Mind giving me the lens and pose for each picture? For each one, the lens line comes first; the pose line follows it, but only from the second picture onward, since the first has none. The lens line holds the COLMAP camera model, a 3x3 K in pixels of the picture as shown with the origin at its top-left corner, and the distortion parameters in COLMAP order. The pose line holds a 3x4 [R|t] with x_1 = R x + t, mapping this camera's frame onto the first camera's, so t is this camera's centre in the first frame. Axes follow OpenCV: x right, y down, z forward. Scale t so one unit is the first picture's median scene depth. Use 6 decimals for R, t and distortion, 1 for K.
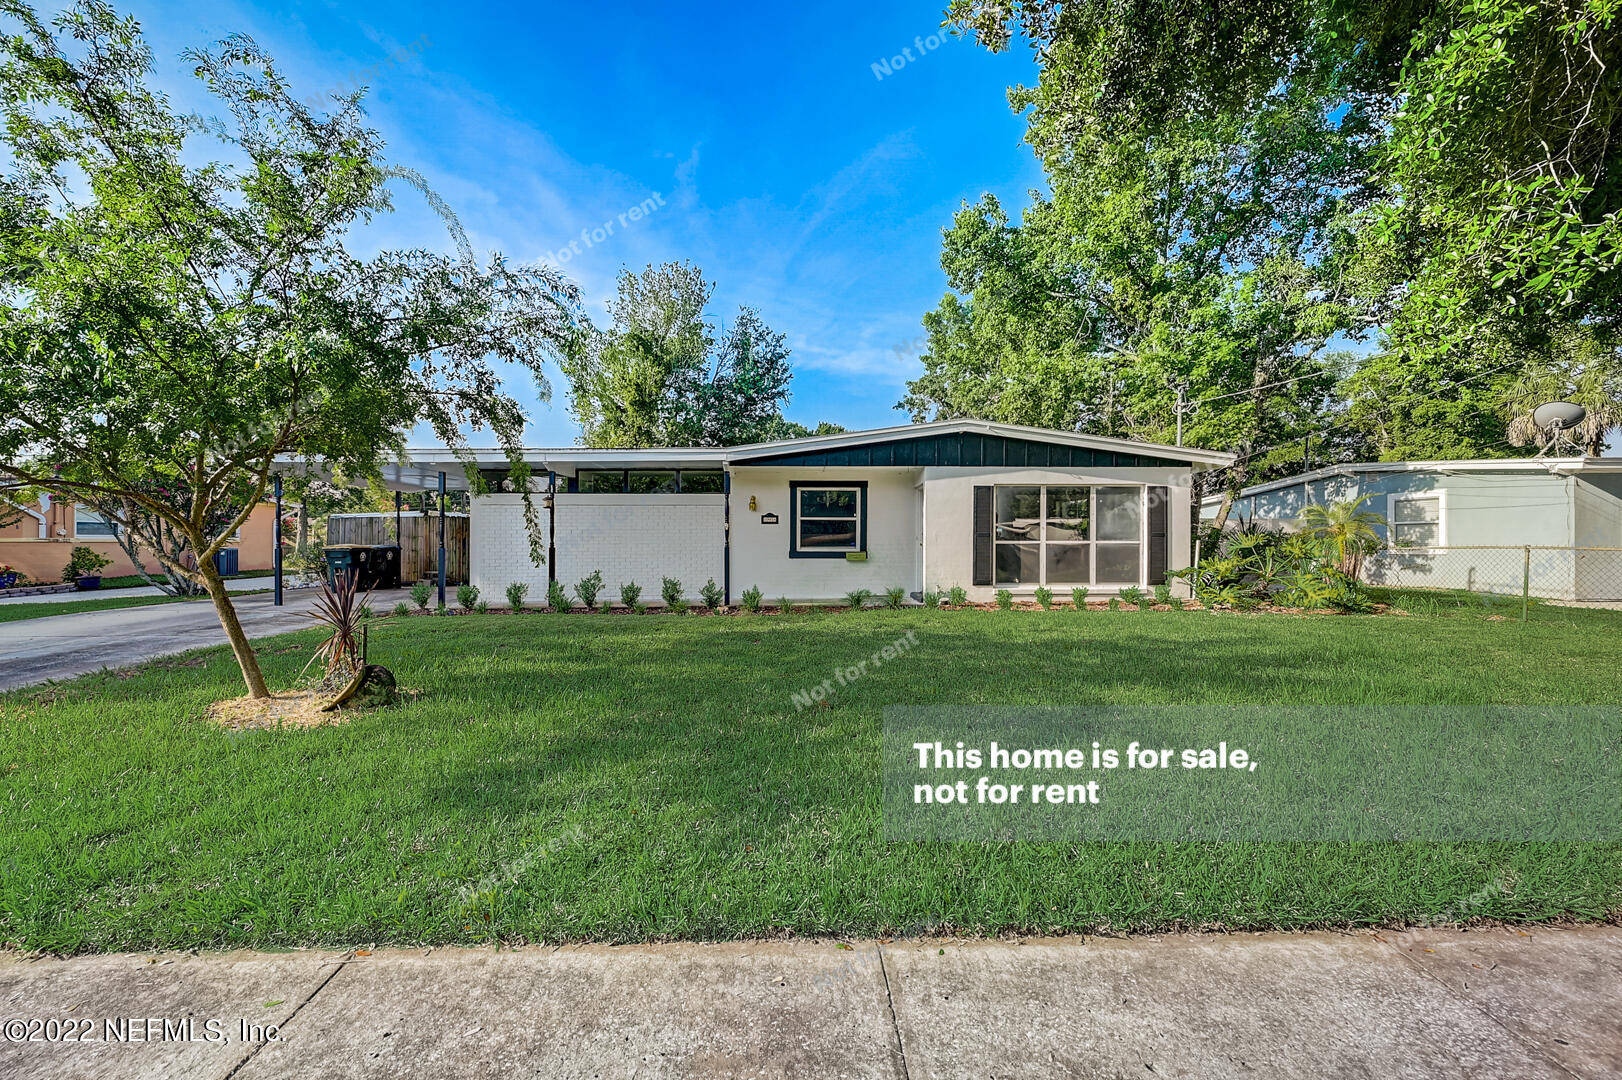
lens RADIAL K [[663.1, 0, 812.6], [0, 663.1, 554.9], [0, 0, 1]] dist [0.000077, -0.000010]
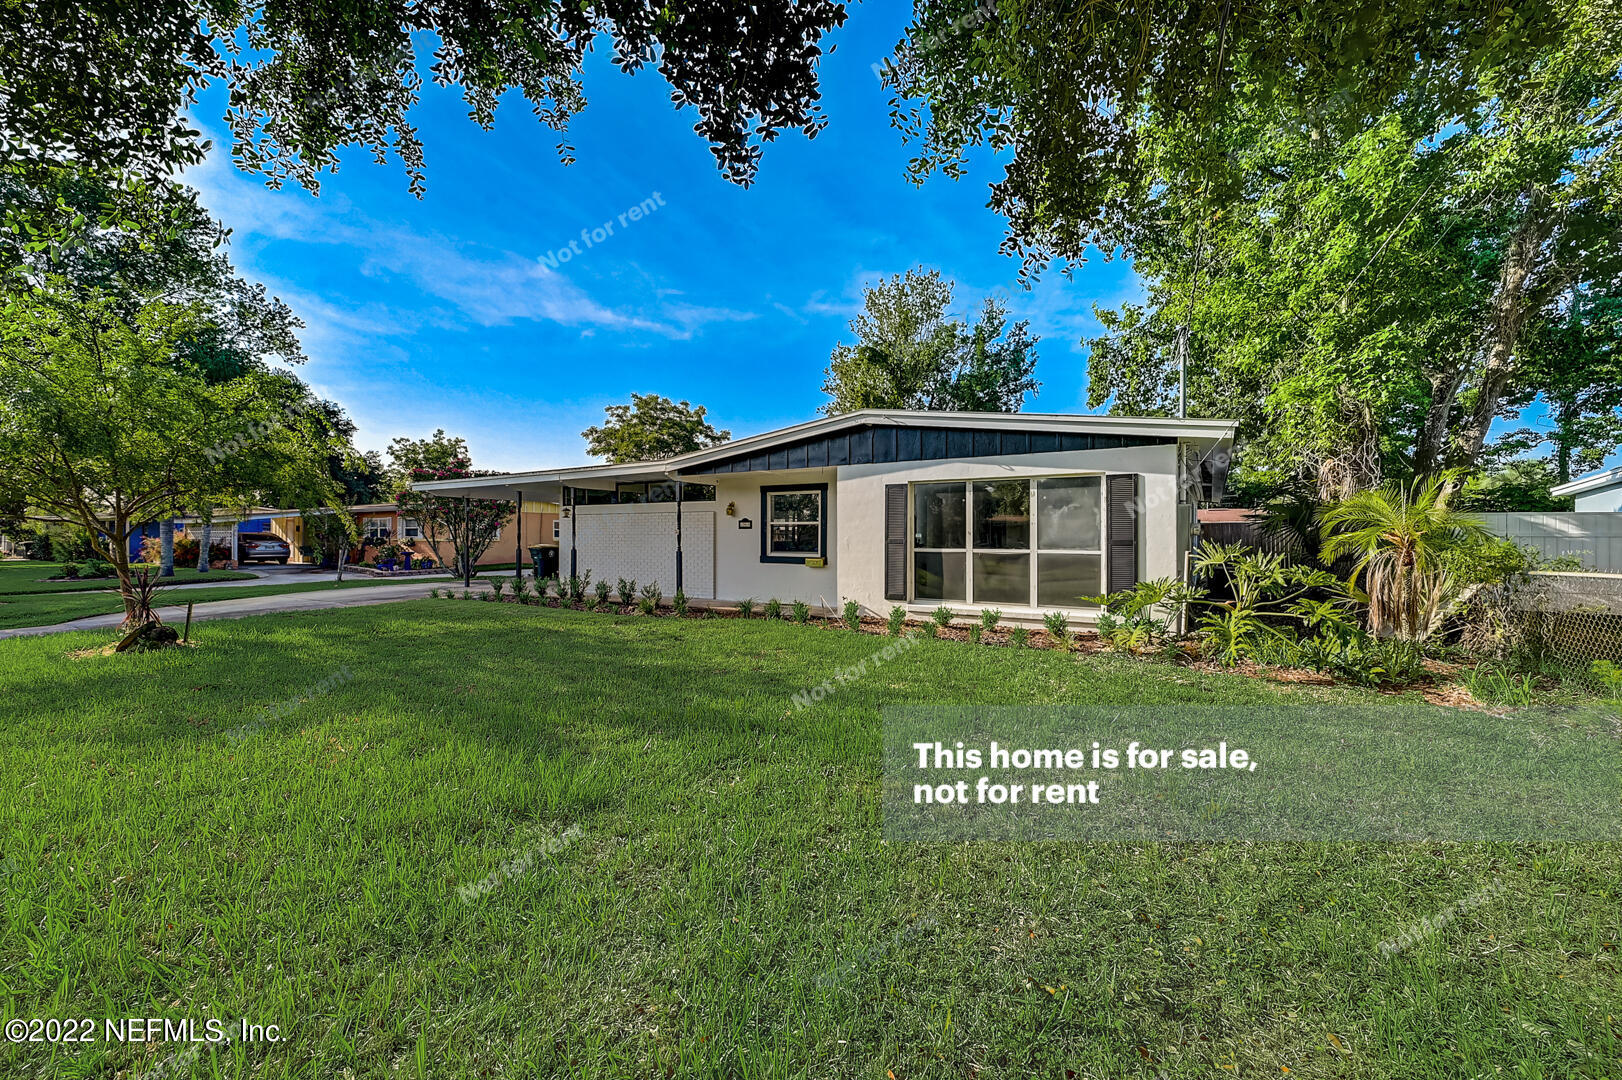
lens RADIAL K [[663.1, 0, 812.6], [0, 663.1, 554.9], [0, 0, 1]] dist [0.000077, -0.000010]
pose [[0.832685, 0.017932, -0.553456, 0.608790], [-0.020853, 0.999782, 0.001020, -0.009936], [0.553354, 0.010692, 0.832878, 0.209098]]
